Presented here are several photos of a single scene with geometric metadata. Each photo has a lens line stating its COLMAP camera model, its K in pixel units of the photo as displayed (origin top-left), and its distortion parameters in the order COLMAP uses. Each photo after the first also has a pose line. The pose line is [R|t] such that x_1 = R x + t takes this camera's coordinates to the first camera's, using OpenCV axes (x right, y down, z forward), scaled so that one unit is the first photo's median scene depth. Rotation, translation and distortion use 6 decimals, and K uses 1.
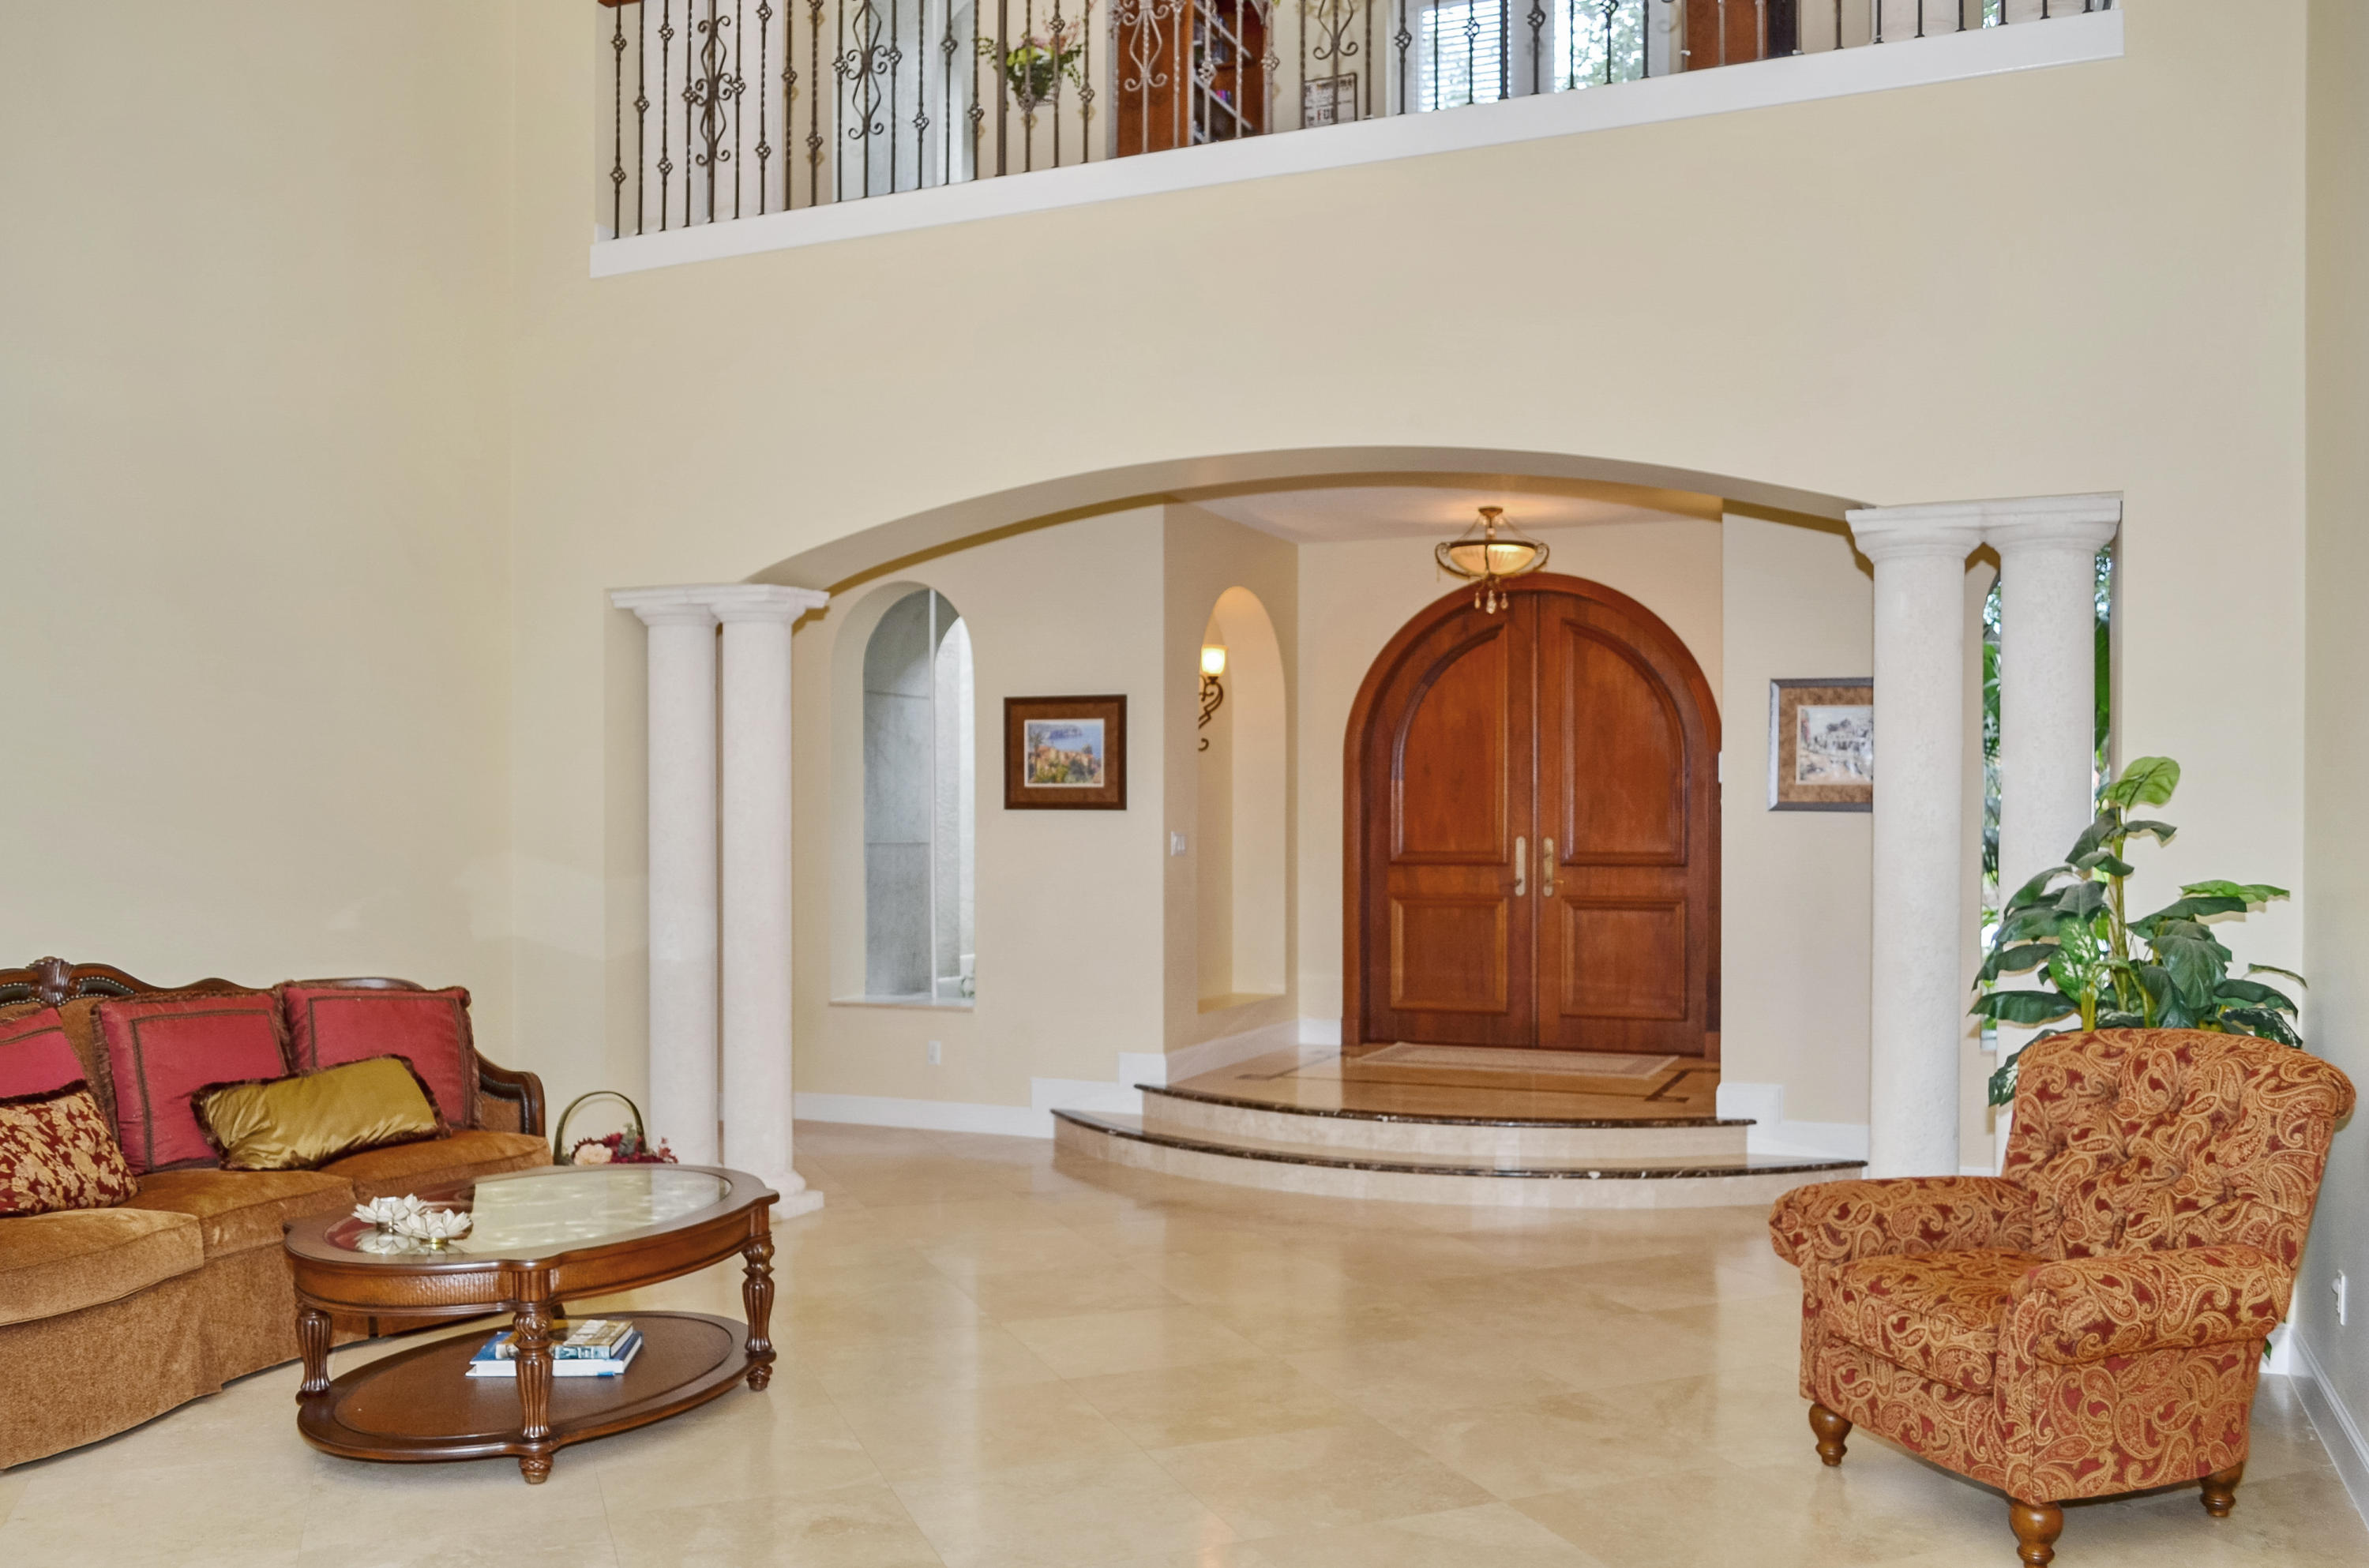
lens RADIAL K [[1885.3, 0, 1184.8], [0, 1885.3, 834.7], [0, 0, 1]] dist [-0.078361, -0.004198]
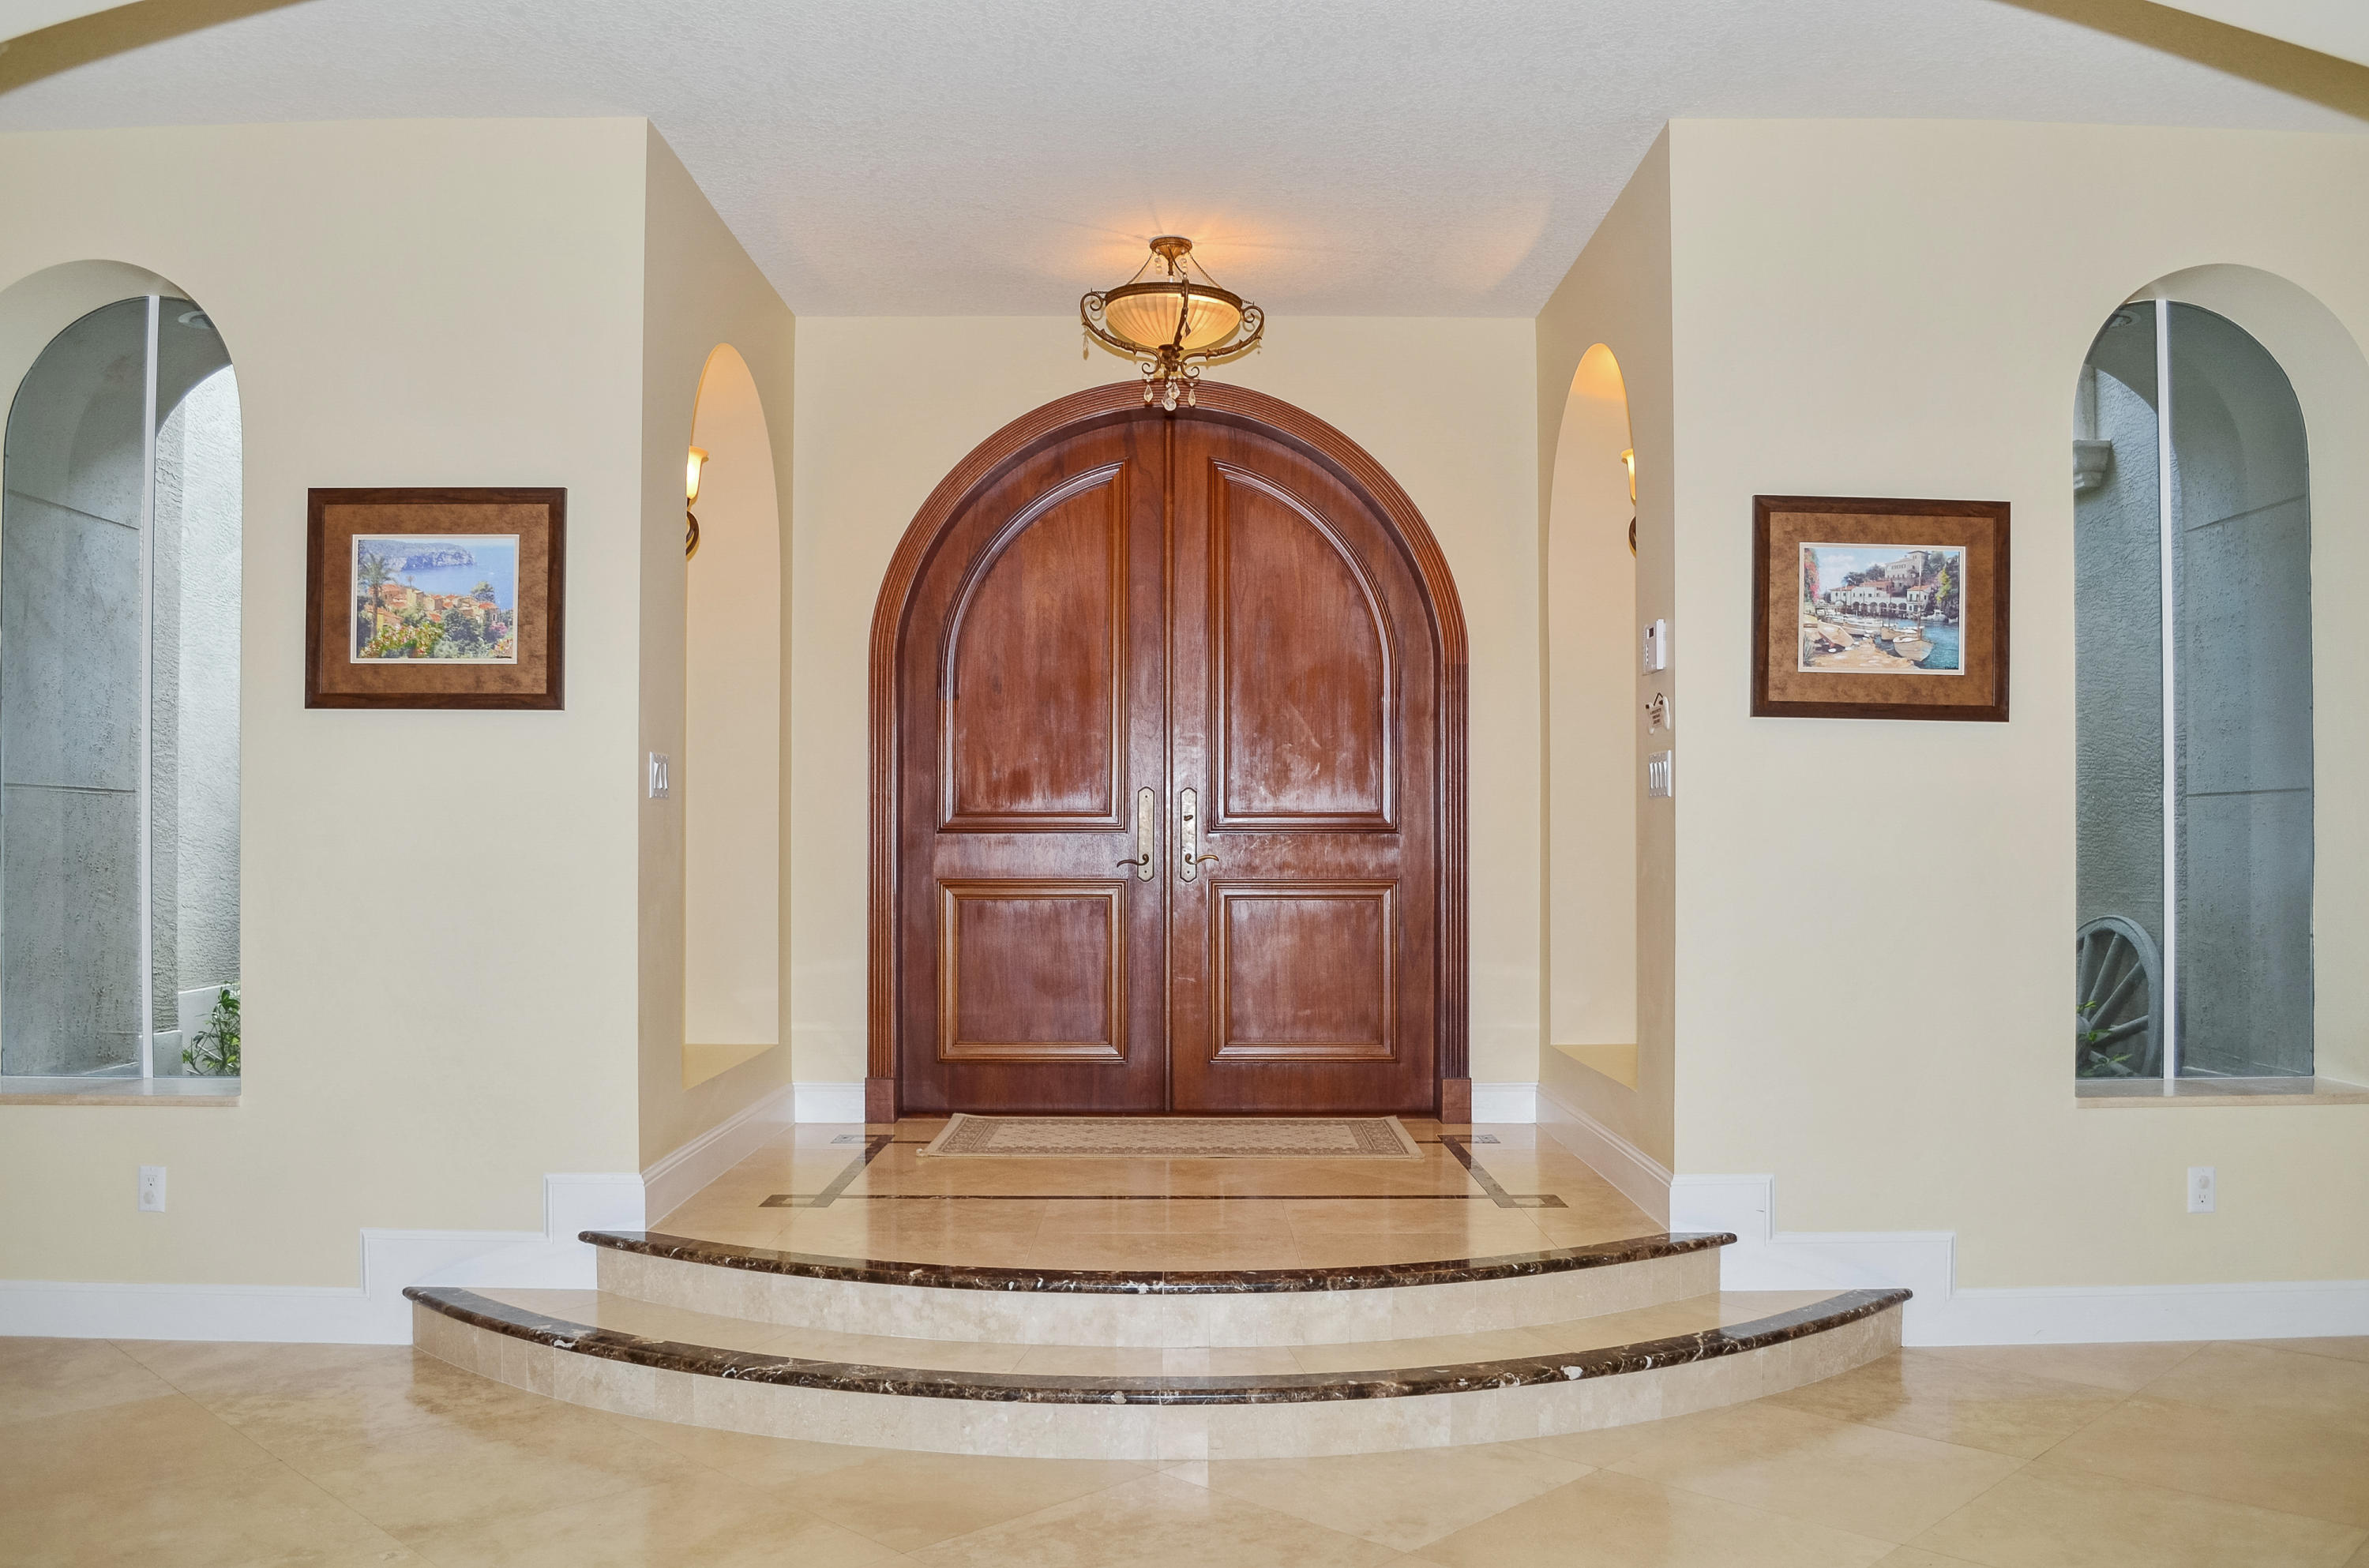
lens RADIAL K [[1885.3, 0, 1184.8], [0, 1885.3, 834.7], [0, 0, 1]] dist [-0.078361, -0.004198]
pose [[0.915044, 0.004001, 0.403334, -0.080856], [0.000152, 0.999947, -0.010264, 0.026713], [-0.403353, 0.009453, 0.914995, 0.449880]]
